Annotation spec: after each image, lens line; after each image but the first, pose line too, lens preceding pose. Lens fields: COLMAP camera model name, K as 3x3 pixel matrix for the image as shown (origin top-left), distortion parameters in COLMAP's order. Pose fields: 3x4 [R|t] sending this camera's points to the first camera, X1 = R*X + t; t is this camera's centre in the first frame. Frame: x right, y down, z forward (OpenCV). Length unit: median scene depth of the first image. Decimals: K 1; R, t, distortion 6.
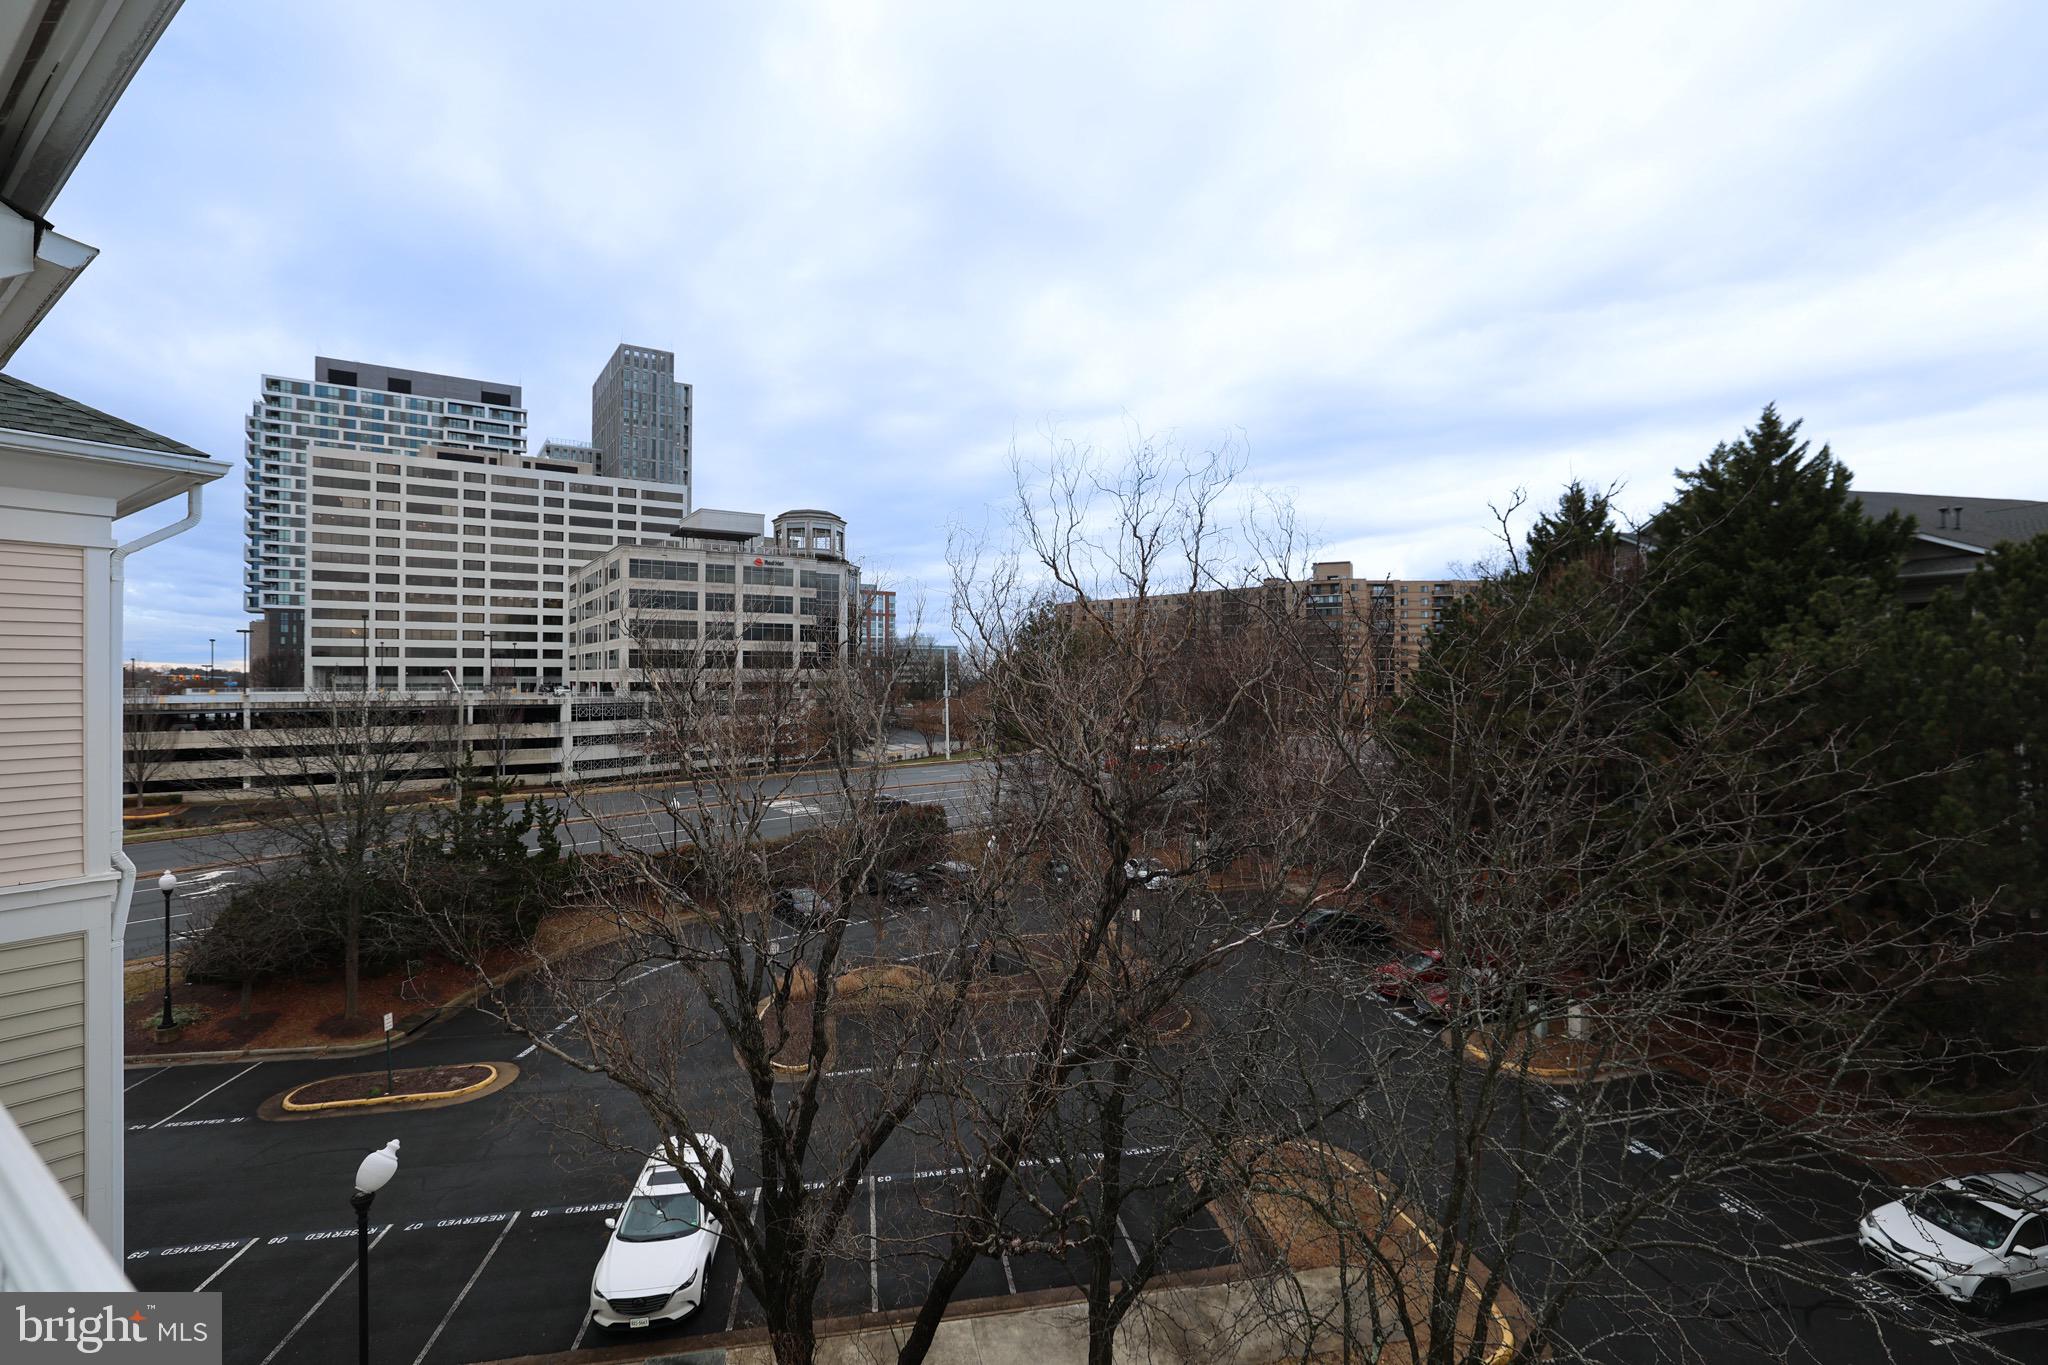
lens RADIAL K [[940.9, 0, 1033.6], [0, 940.9, 672.5], [0, 0, 1]] dist [-0.005041, 0.004377]
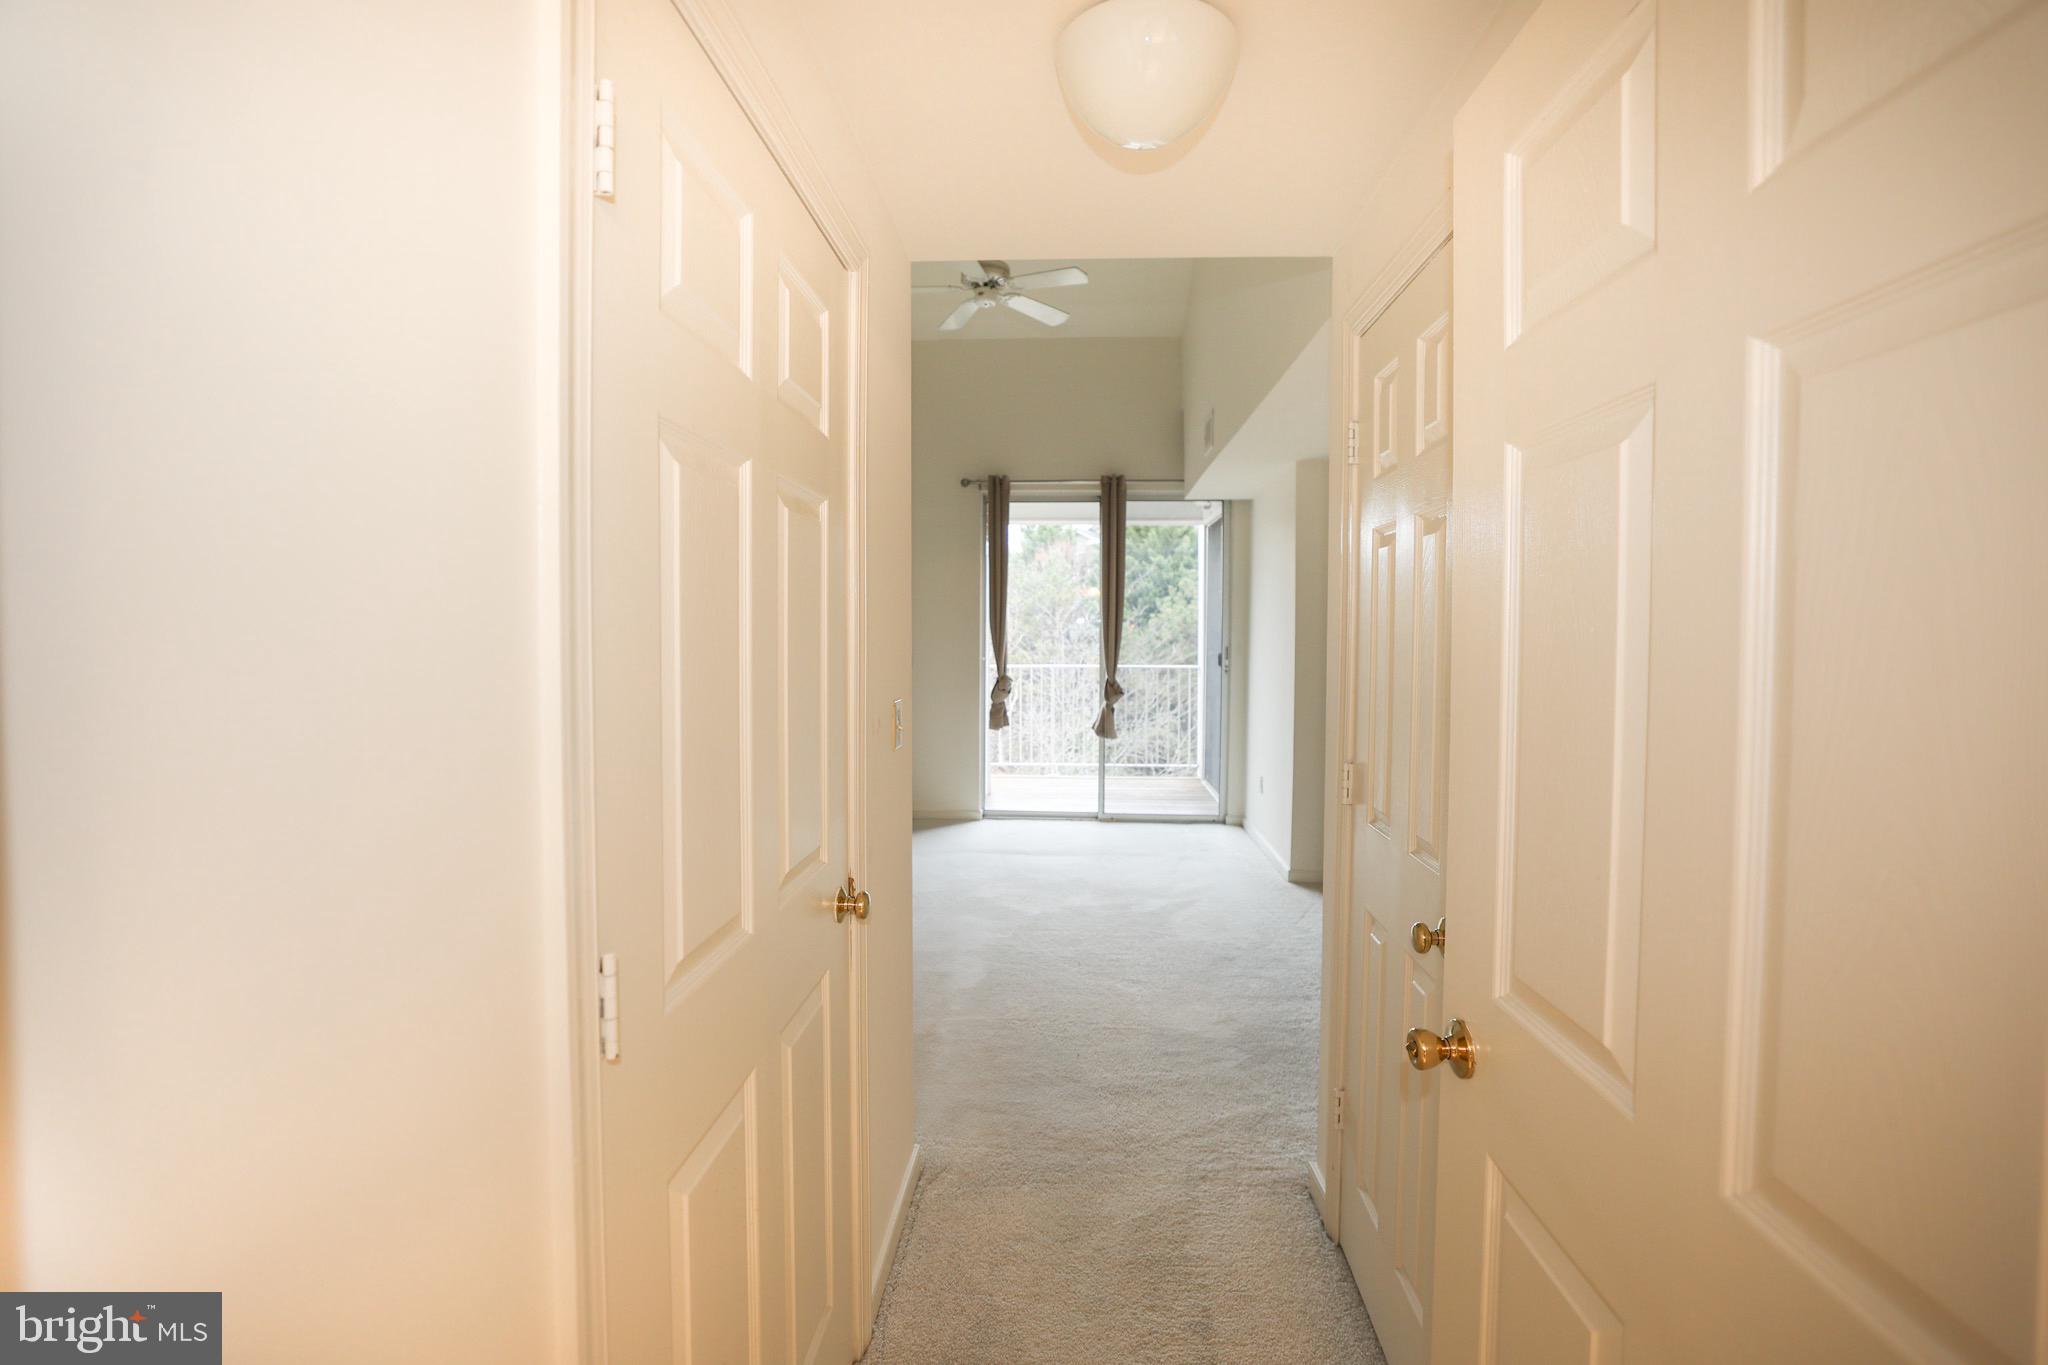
lens RADIAL K [[878.0, 0, 1042.1], [0, 878.0, 672.1], [0, 0, 1]] dist [-0.025143, 0.002041]
pose [[0.863329, -0.023504, 0.504095, -0.102024], [-0.002311, 0.998720, 0.050525, 0.001404], [-0.504637, -0.044785, 0.862169, -0.132963]]
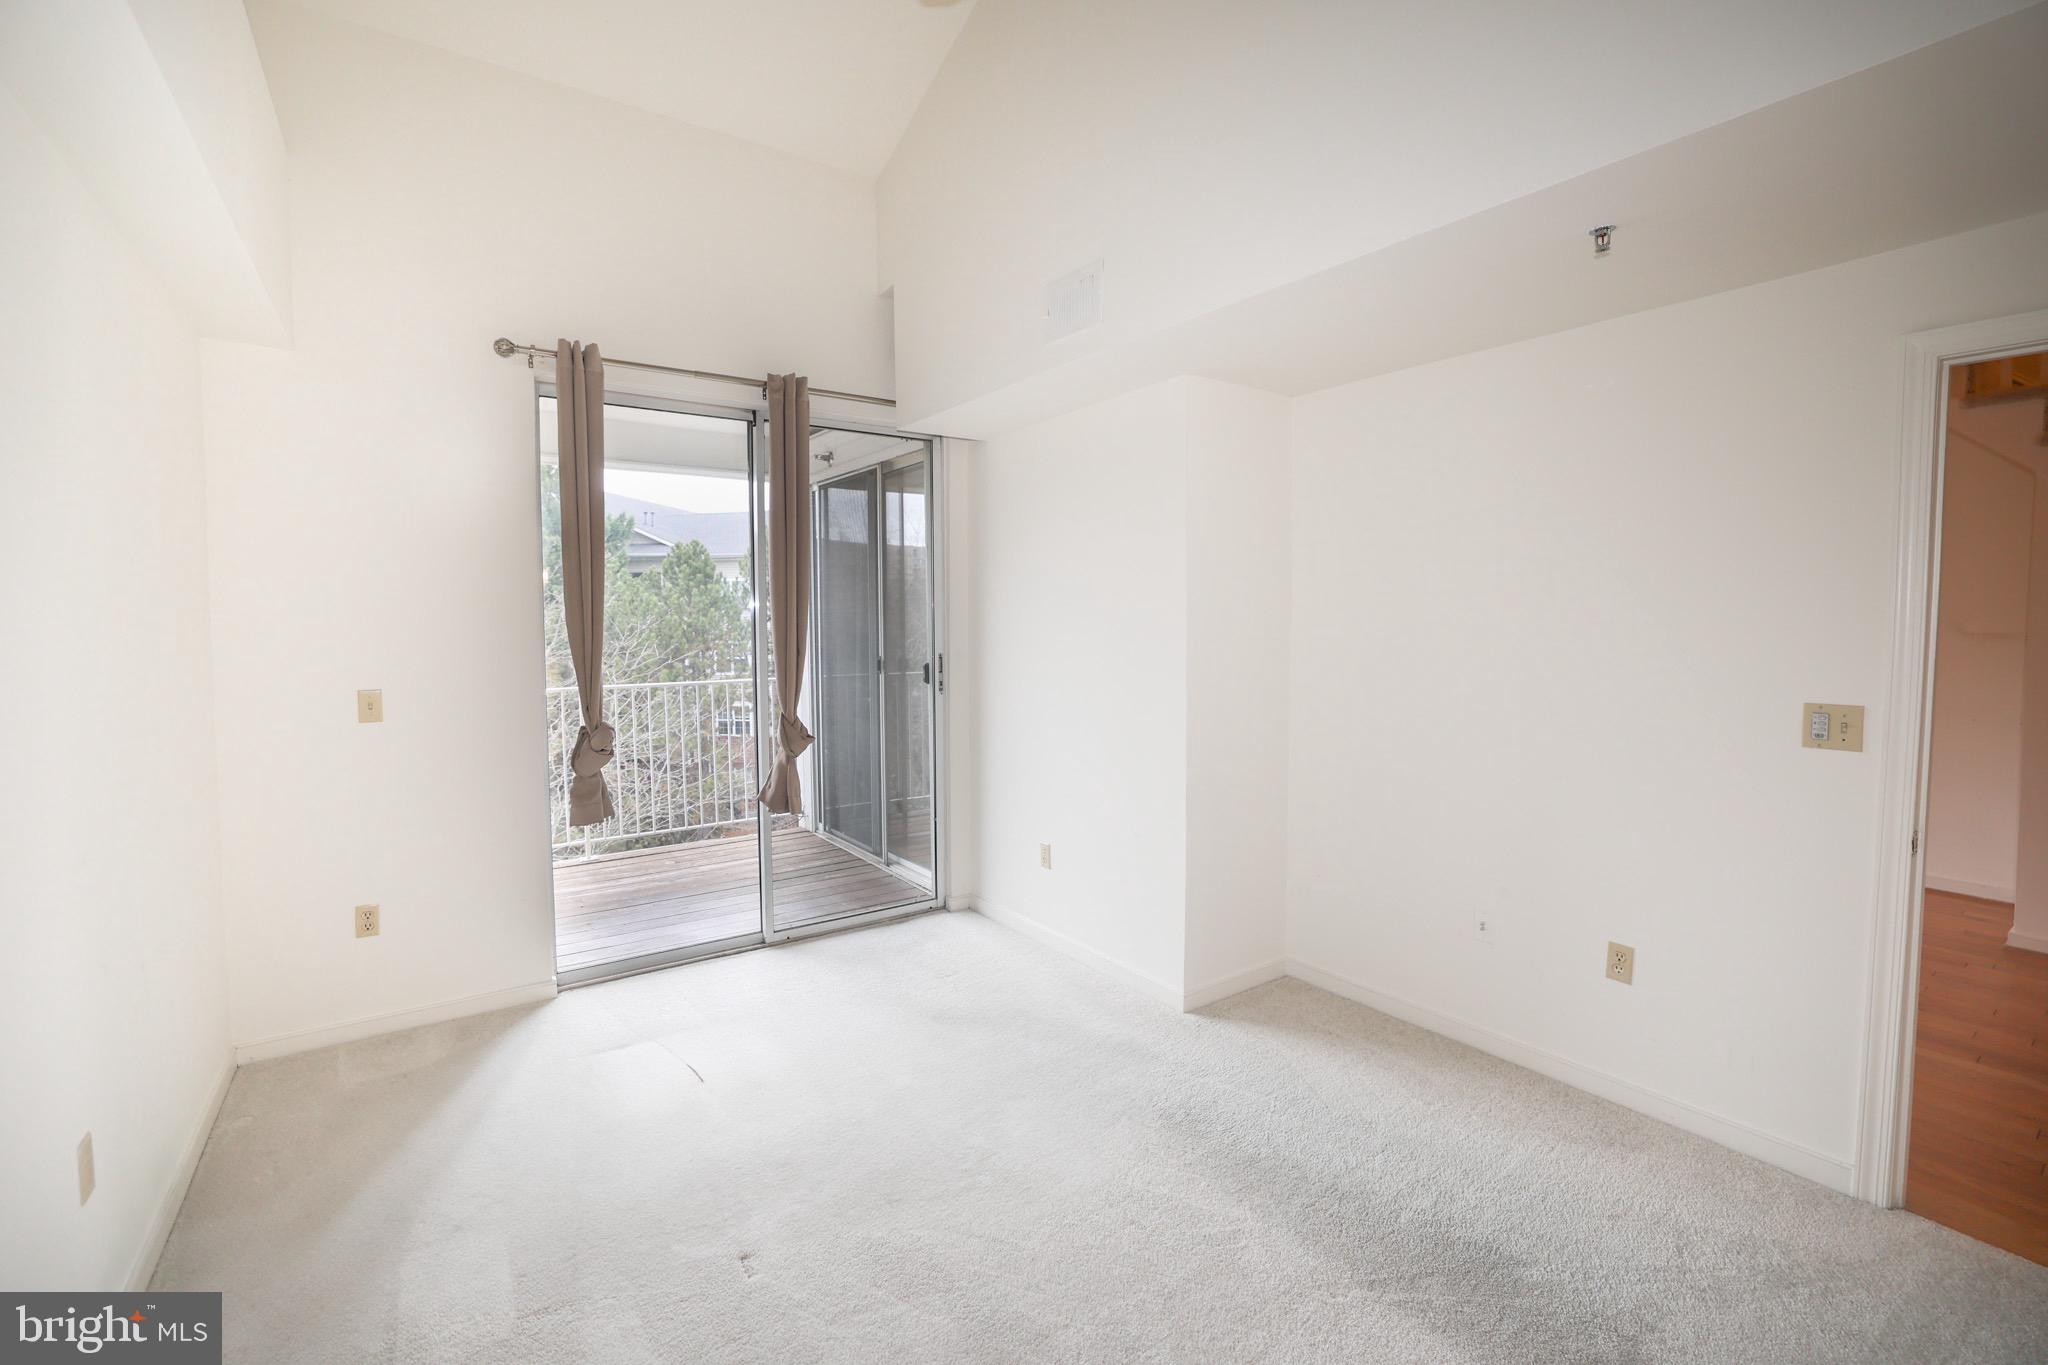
lens RADIAL K [[878.0, 0, 1037.9], [0, 878.0, 660.4], [0, 0, 1]] dist [-0.025143, 0.002041]
pose [[0.367054, -0.049163, 0.928900, -0.093978], [0.005908, 0.998705, 0.050523, 0.000430], [-0.930181, -0.013057, 0.366869, -0.084908]]
